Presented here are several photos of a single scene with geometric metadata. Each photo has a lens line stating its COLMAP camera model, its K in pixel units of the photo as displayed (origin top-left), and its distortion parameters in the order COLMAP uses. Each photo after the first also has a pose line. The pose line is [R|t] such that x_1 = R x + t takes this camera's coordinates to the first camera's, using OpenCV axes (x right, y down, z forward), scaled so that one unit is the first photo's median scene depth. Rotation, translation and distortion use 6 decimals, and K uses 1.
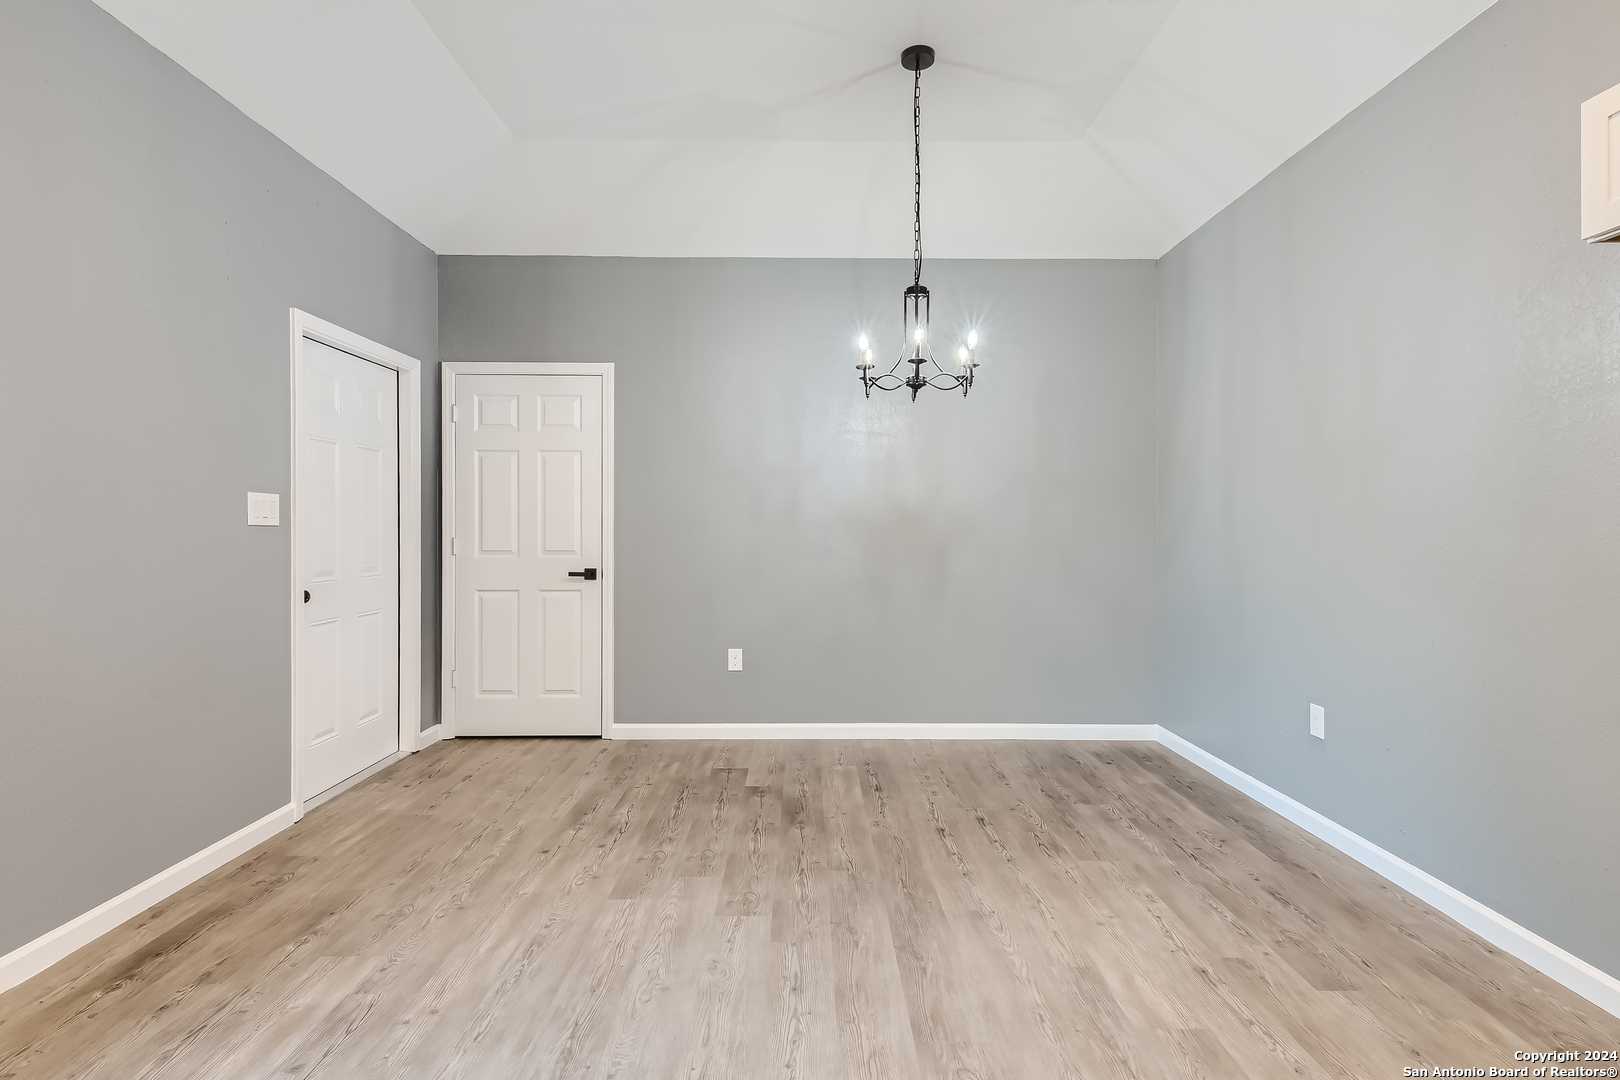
lens RADIAL K [[789.9, 0, 808.6], [0, 789.9, 540.2], [0, 0, 1]] dist [0.026259, -0.009356]
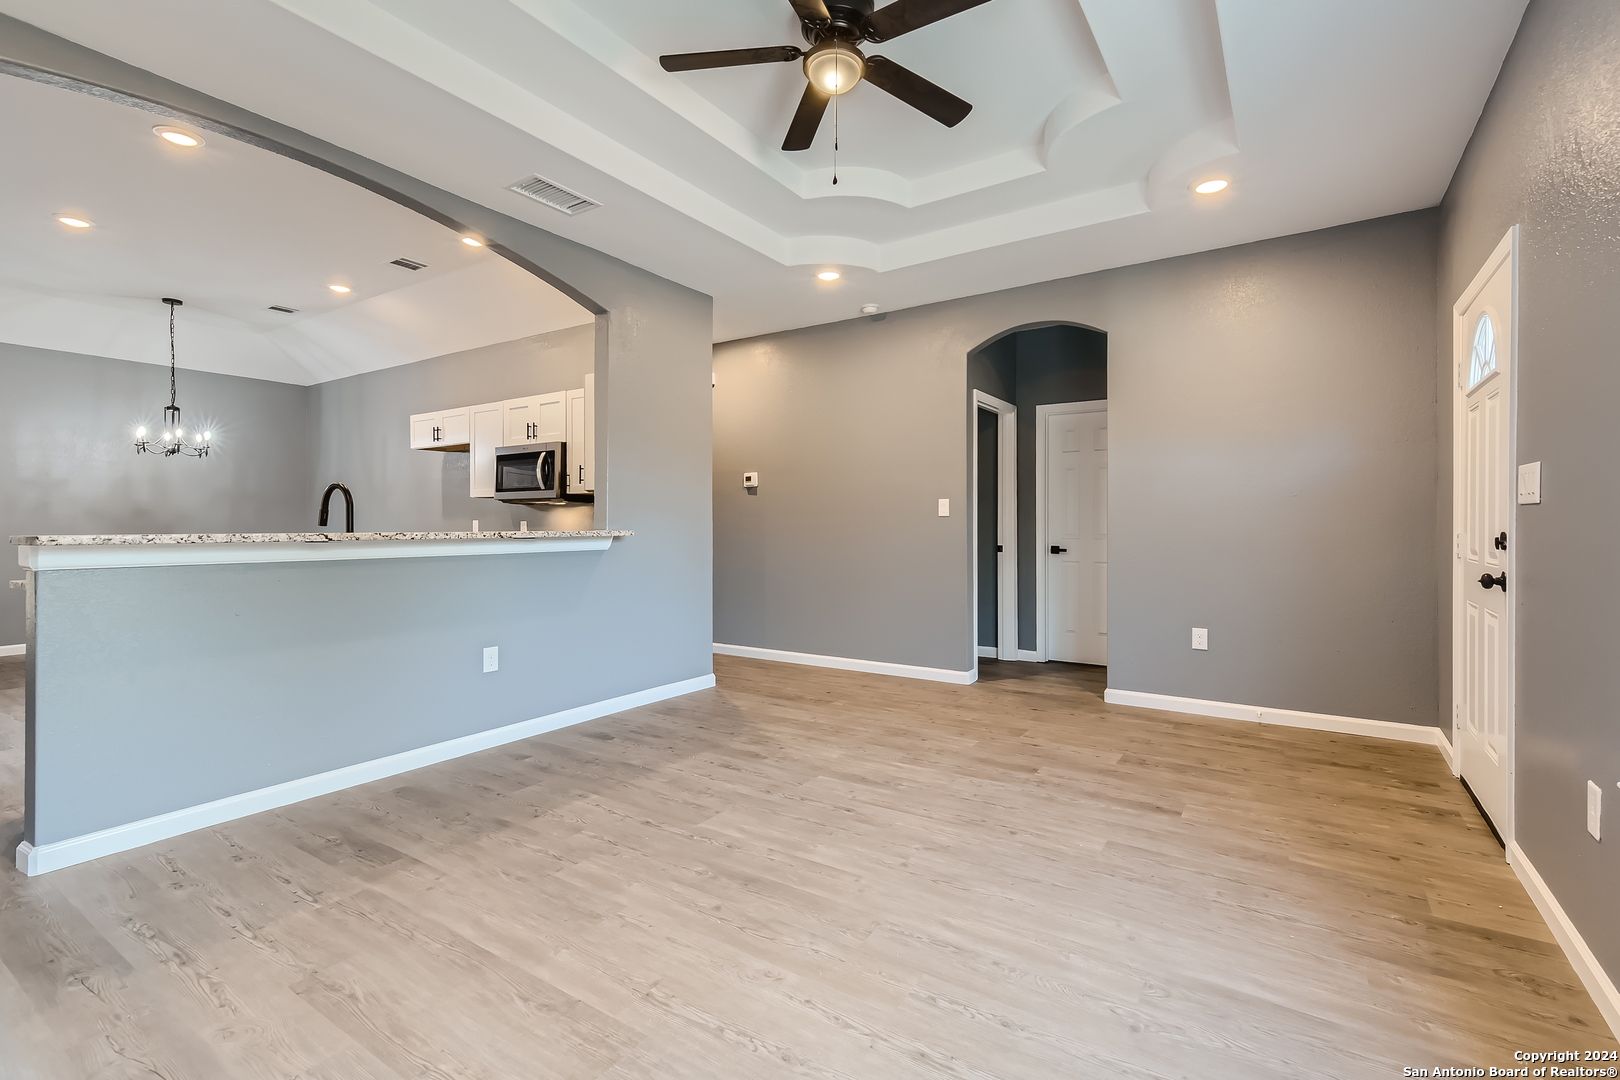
lens RADIAL K [[711.7, 0, 799.3], [0, 711.7, 527.2], [0, 0, 1]] dist [0.028239, -0.008325]
pose [[0.559284, -0.002426, 0.828973, -0.552568], [0.012944, 0.999899, -0.005806, 0.041895], [-0.828875, 0.013978, 0.559259, -1.532055]]
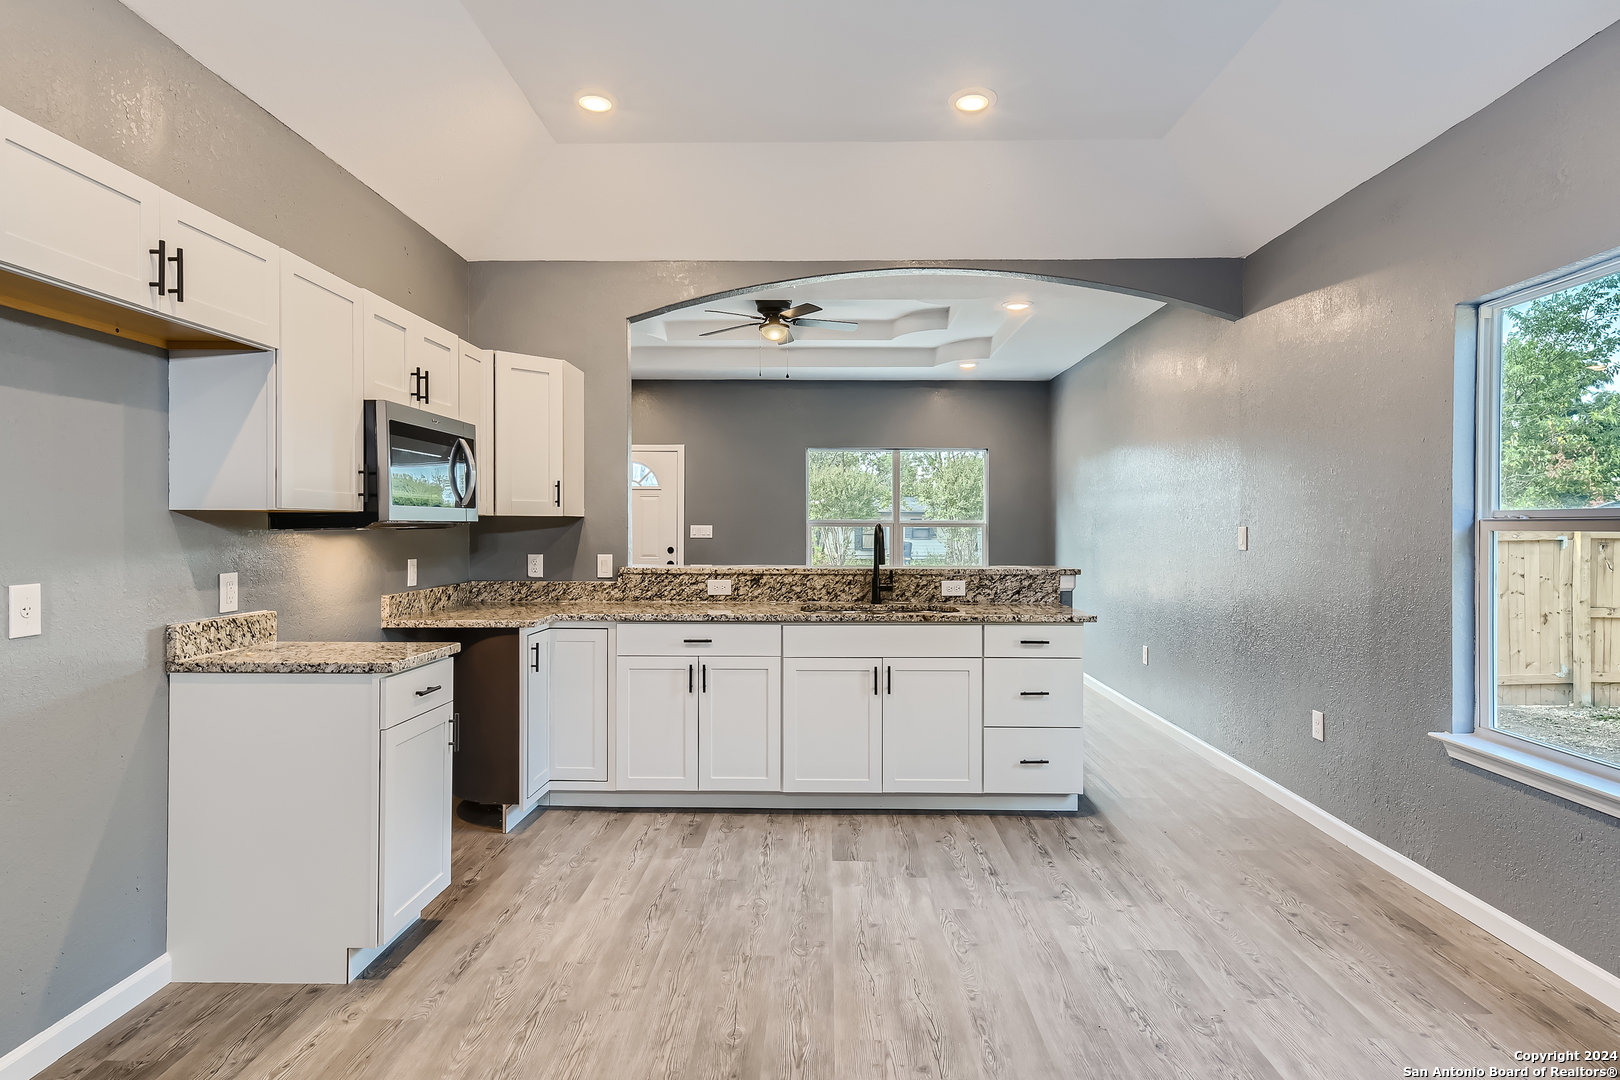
lens RADIAL K [[897.8, 0, 819.6], [0, 897.8, 529.0], [0, 0, 1]] dist [0.014695, -0.002795]
pose [[-0.999904, -0.002819, 0.013563, 0.025006], [-0.002573, 0.999833, 0.018112, -0.057135], [-0.013612, 0.018075, -0.999744, 1.086124]]
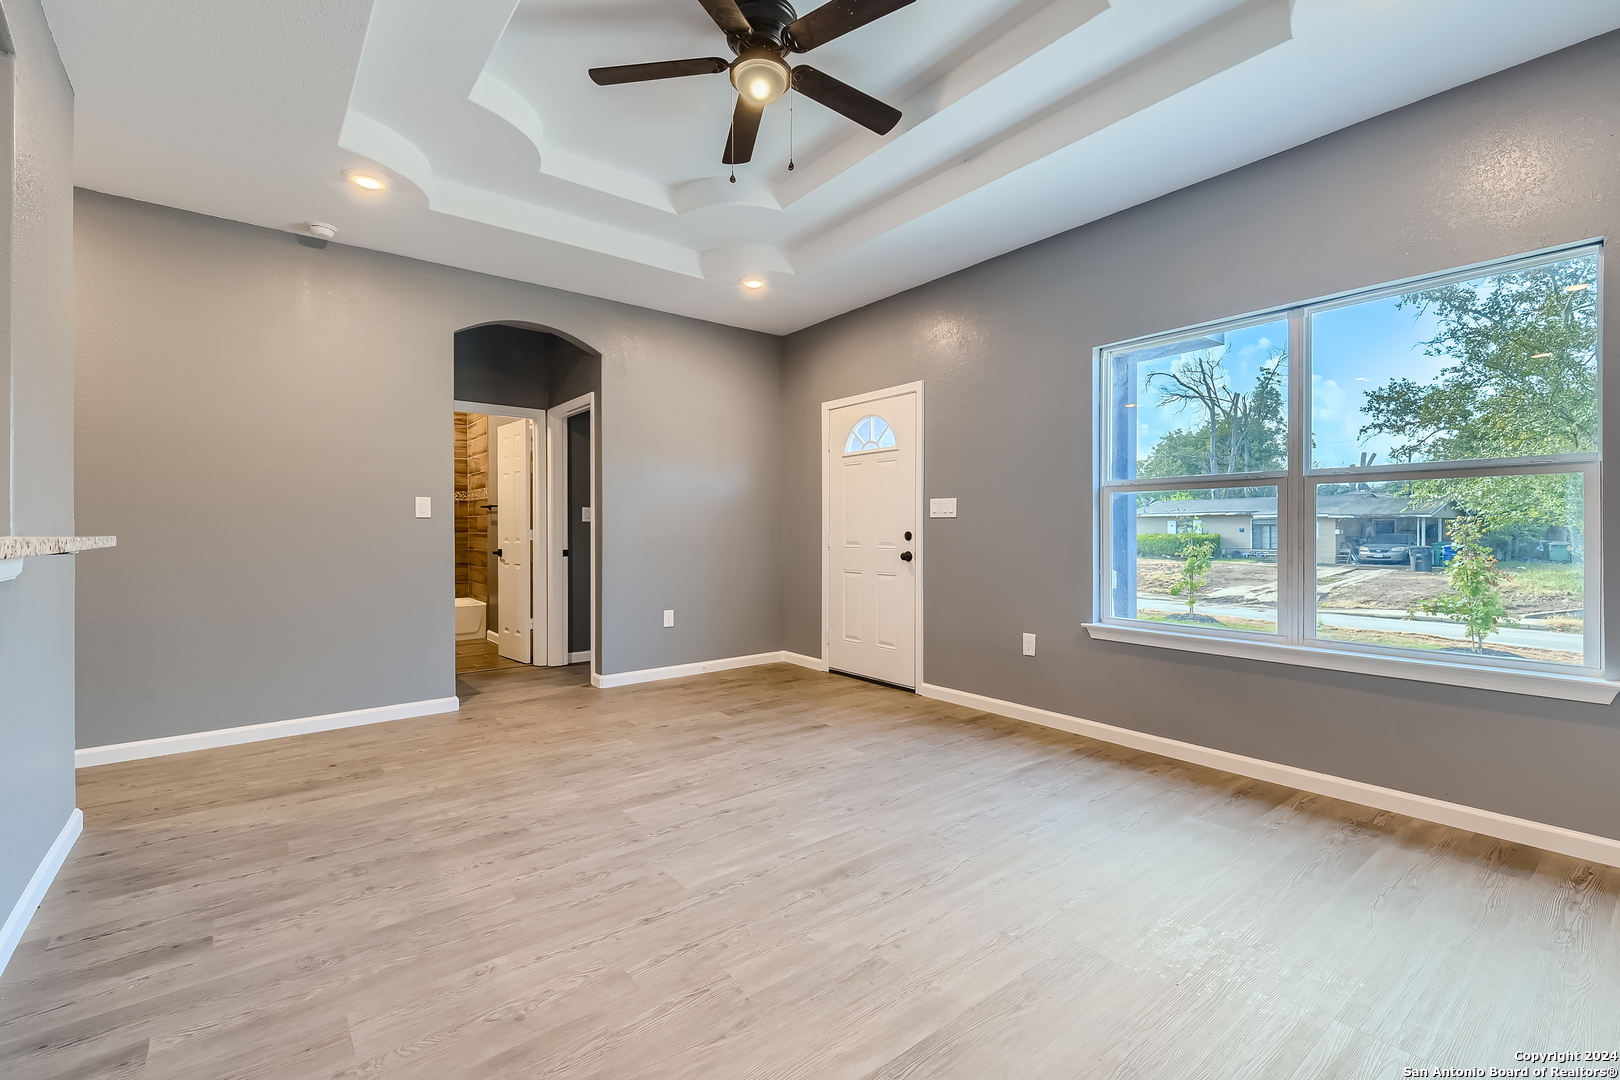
lens RADIAL K [[711.7, 0, 807.2], [0, 711.7, 500.0], [0, 0, 1]] dist [0.028239, -0.008325]
pose [[-0.617935, 0.034711, 0.785463, -0.550952], [0.012795, 0.999337, -0.034097, 0.036568], [-0.786125, -0.011020, -0.617969, -0.601767]]
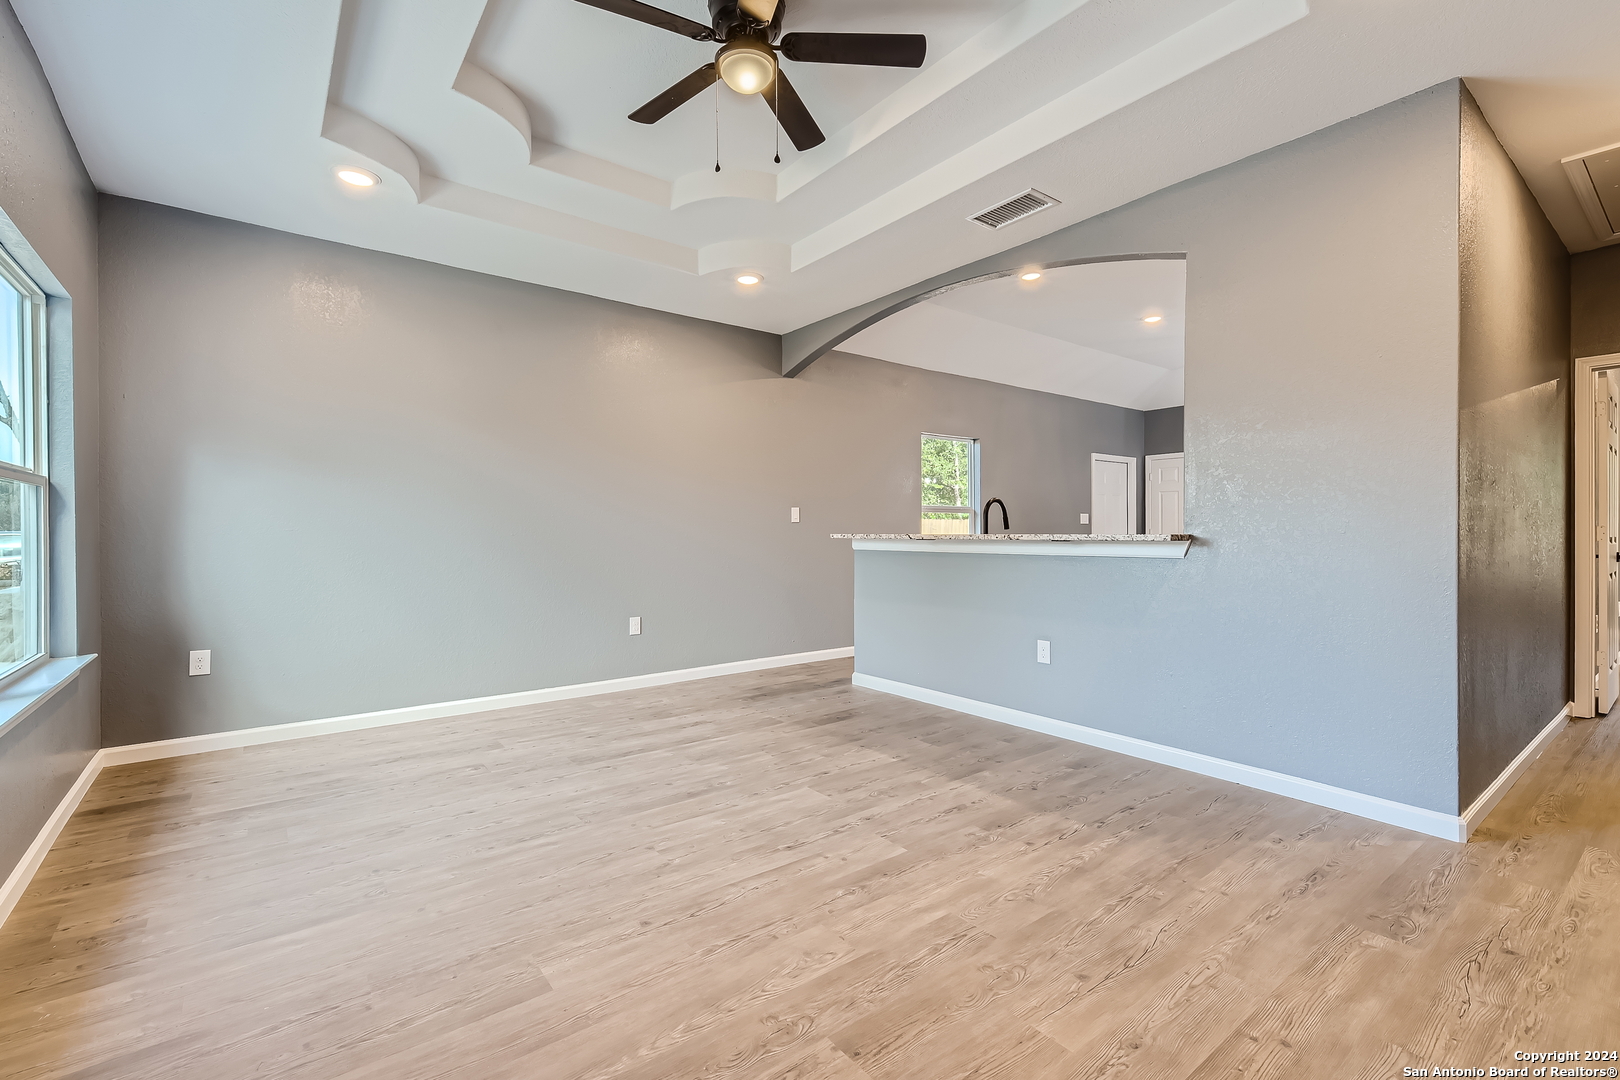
lens RADIAL K [[711.7, 0, 831.4], [0, 711.7, 530.5], [0, 0, 1]] dist [0.028239, -0.008325]
pose [[0.635352, -0.002292, -0.772220, 0.872462], [-0.008510, 0.999914, -0.009969, 0.045997], [0.772176, 0.012906, 0.635278, -1.553601]]
